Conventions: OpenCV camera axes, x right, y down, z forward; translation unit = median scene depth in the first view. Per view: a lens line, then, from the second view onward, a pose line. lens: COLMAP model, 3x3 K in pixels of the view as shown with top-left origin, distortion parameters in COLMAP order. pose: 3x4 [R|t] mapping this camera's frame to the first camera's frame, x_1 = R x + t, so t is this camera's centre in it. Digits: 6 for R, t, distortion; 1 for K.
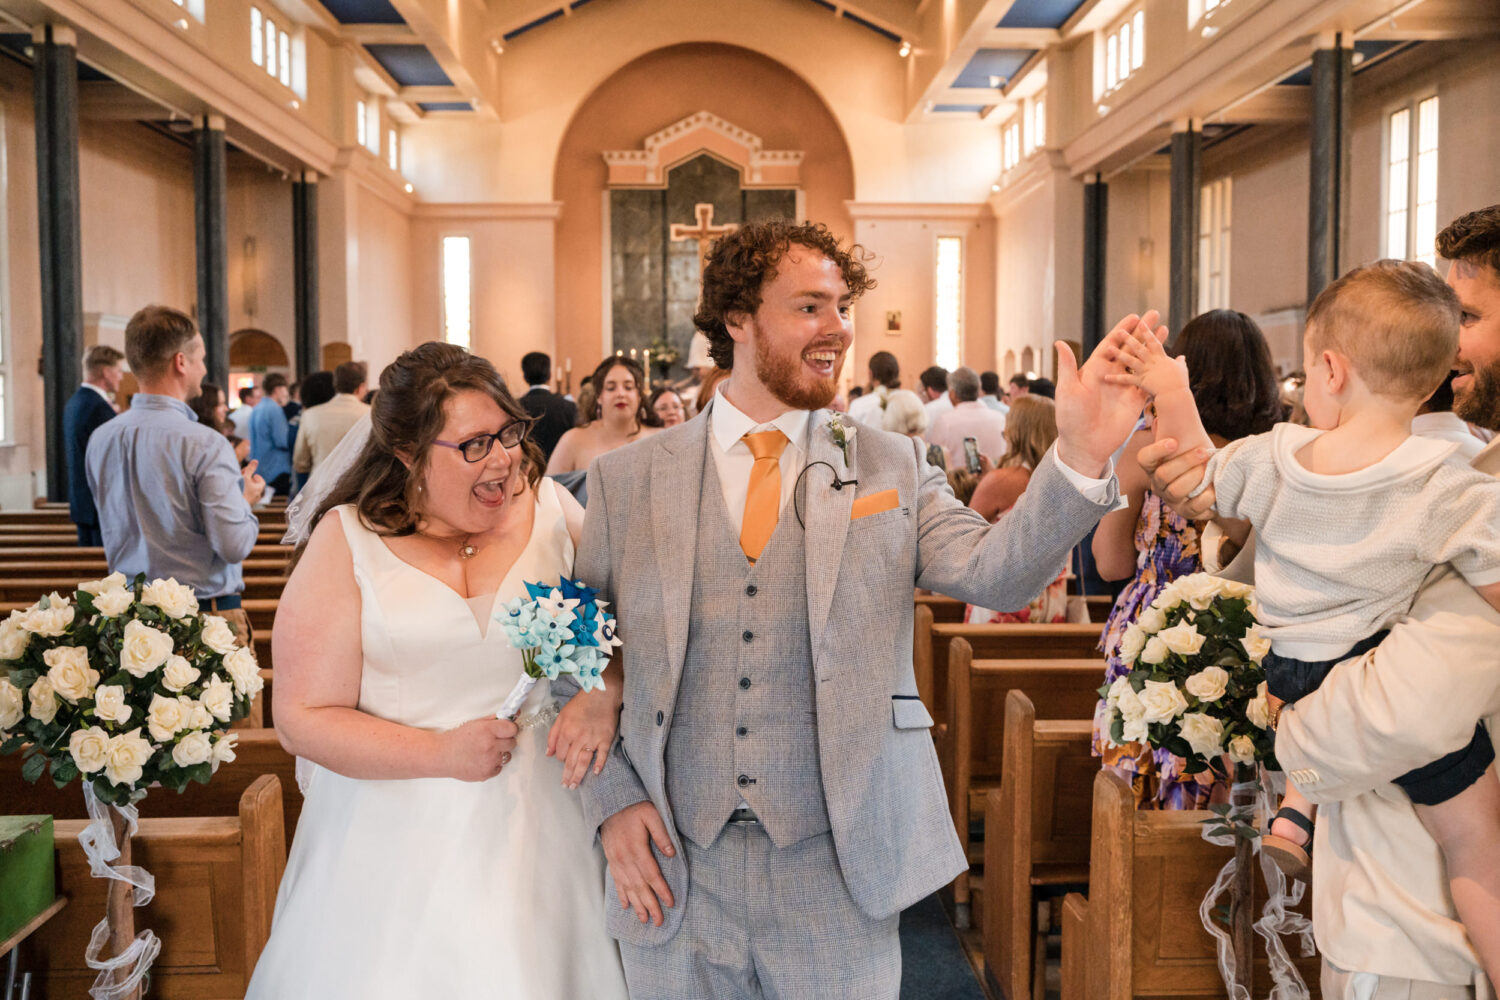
lens RADIAL K [[1556.7, 0, 750.3], [0, 1556.7, 535.8], [0, 0, 1]] dist [-0.041573, 0.000000]
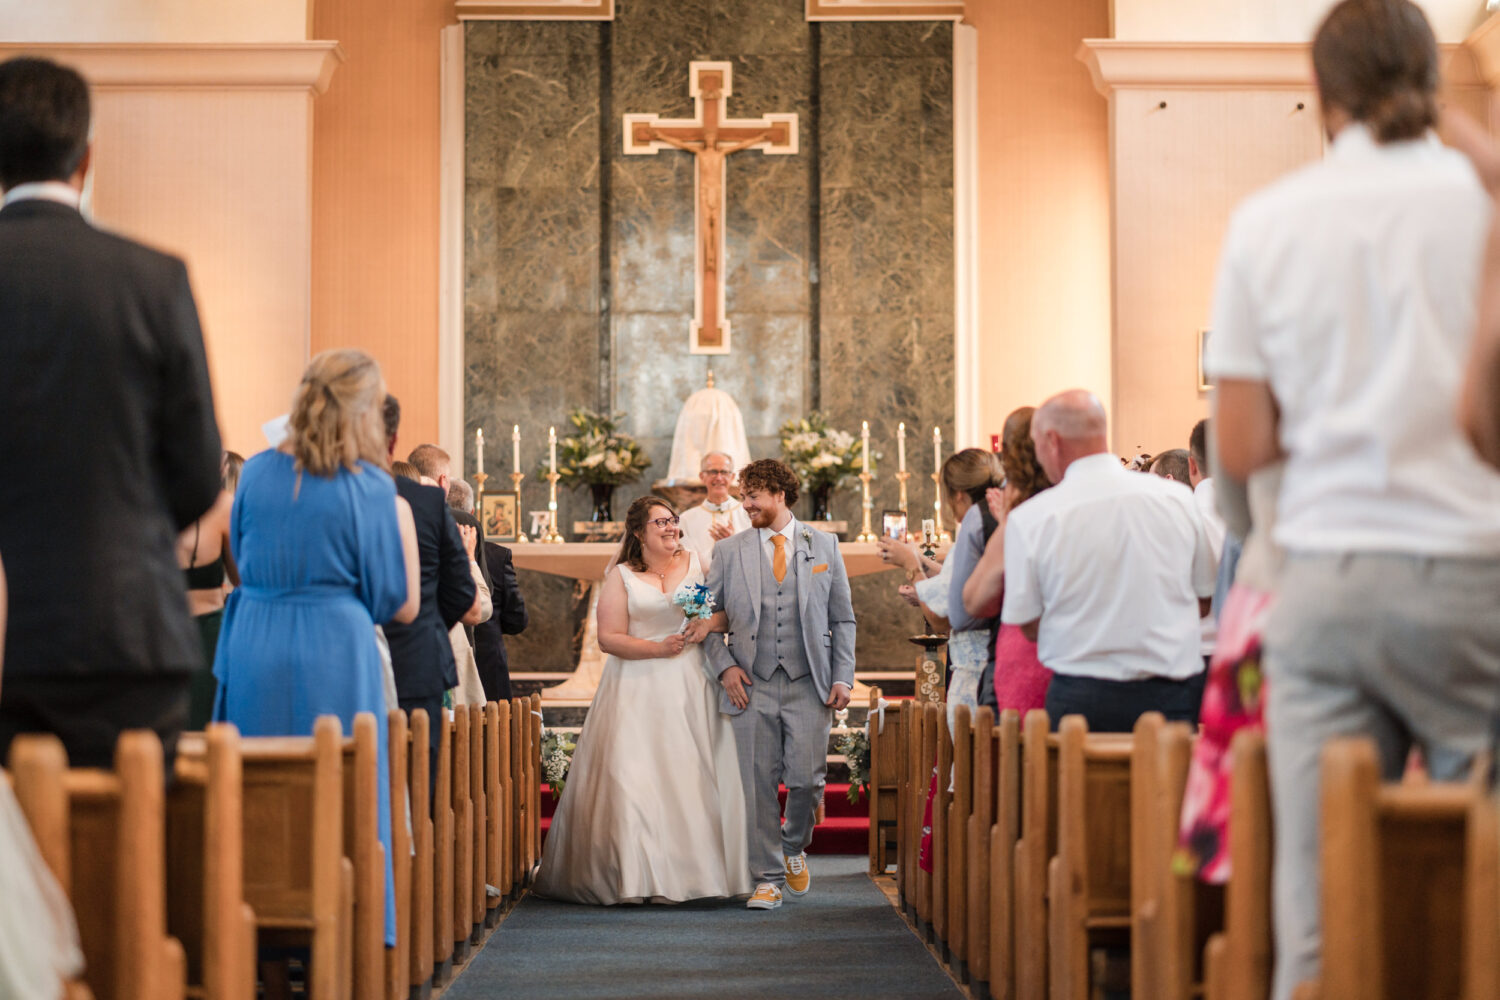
lens RADIAL K [[3564.4, 0, 742.1], [0, 3564.4, 499.0], [0, 0, 1]] dist [0.119747, 0.000000]
pose [[0.999822, 0.000148, -0.018891, -0.005907], [-0.002631, 0.991318, -0.131460, 0.008134], [0.018708, 0.131486, 0.991141, 0.161592]]
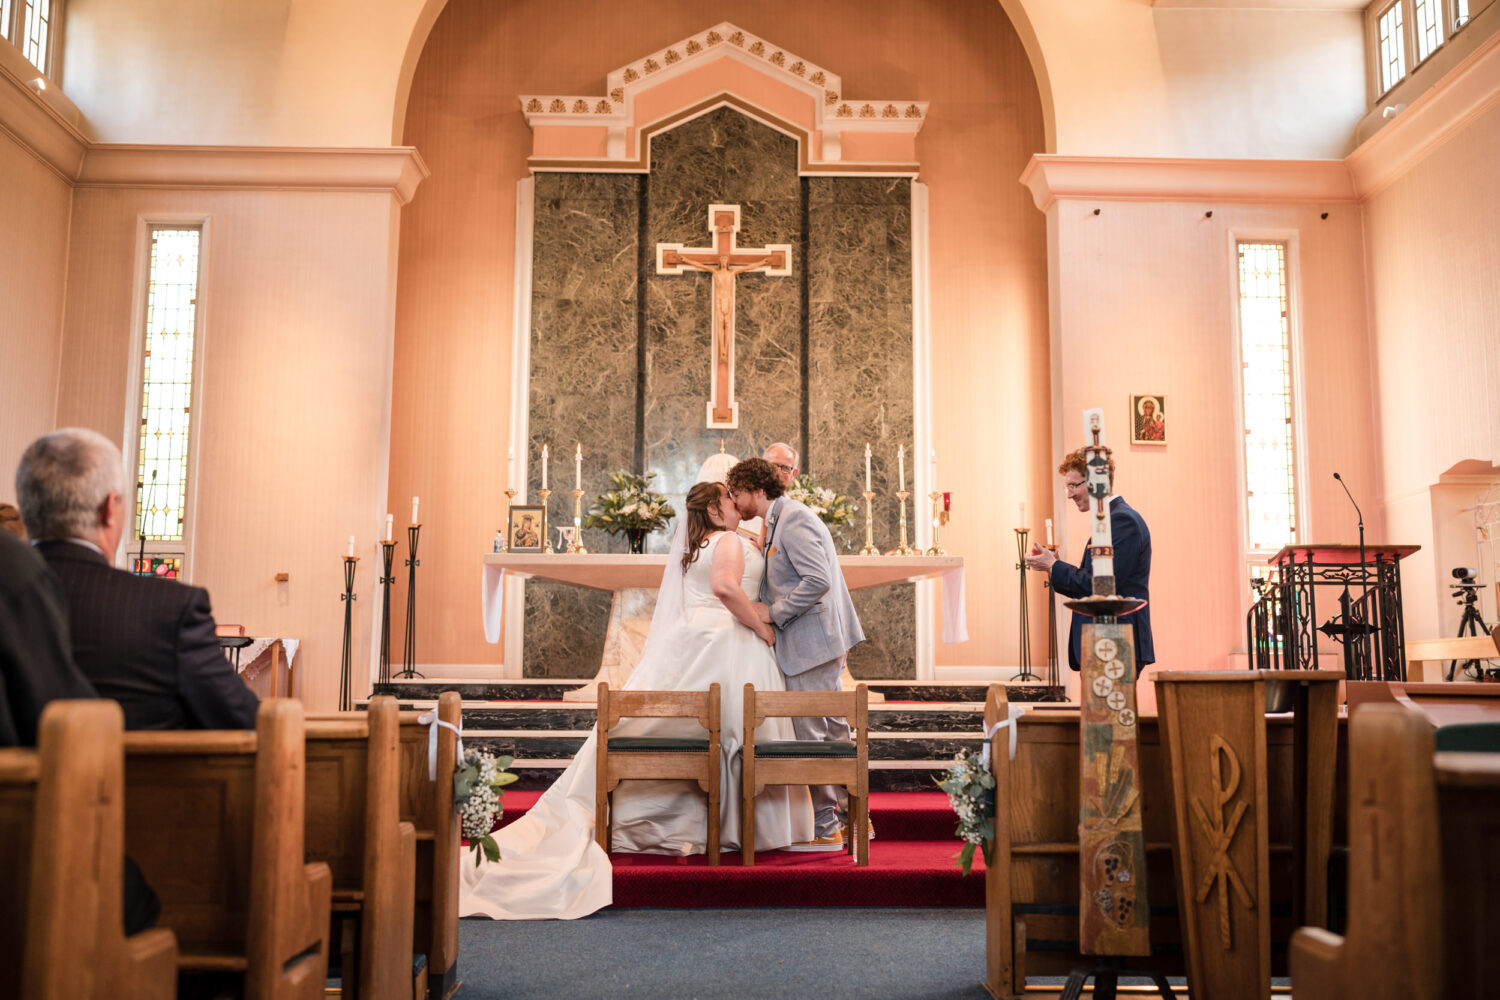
lens RADIAL K [[1469.7, 0, 745.7], [0, 1469.7, 498.5], [0, 0, 1]] dist [0.008092, 0.000000]
pose [[0.999957, 0.005522, -0.007478, -0.020493], [-0.006982, 0.977260, -0.211931, -0.026052], [0.006138, 0.211974, 0.977256, 0.611628]]
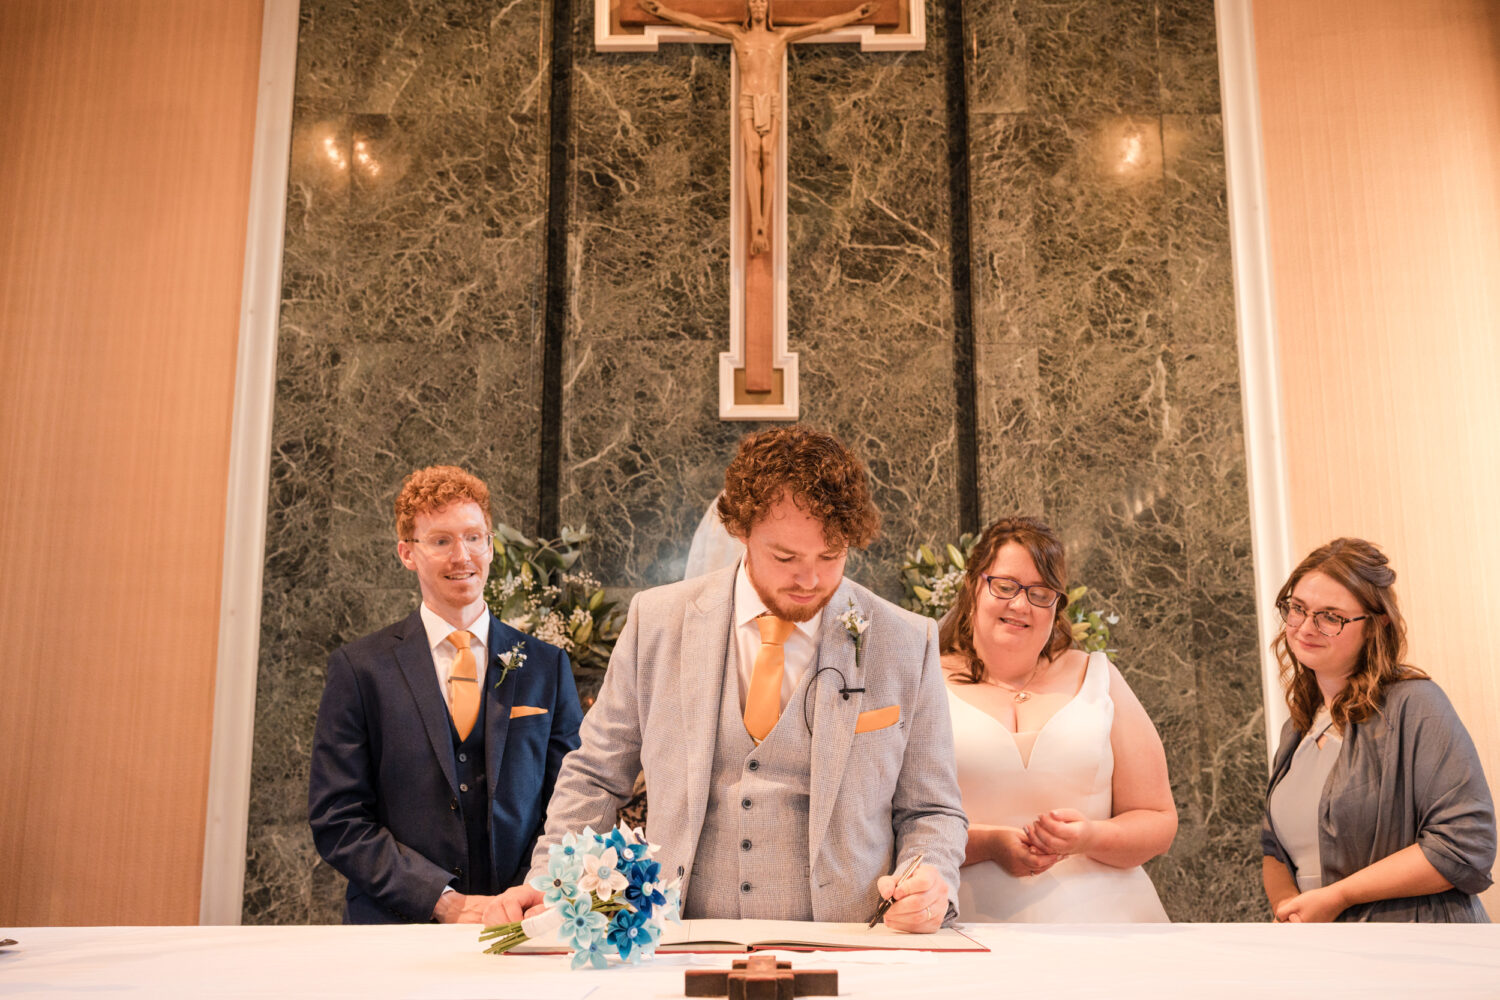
lens RADIAL K [[1469.7, 0, 753.4], [0, 1469.7, 495.8], [0, 0, 1]] dist [0.008092, 0.000000]
pose [[0.999225, -0.007247, -0.038681, -0.025444], [-0.003817, 0.960419, -0.278534, -0.089522], [0.039168, 0.278466, 0.959647, 0.904559]]
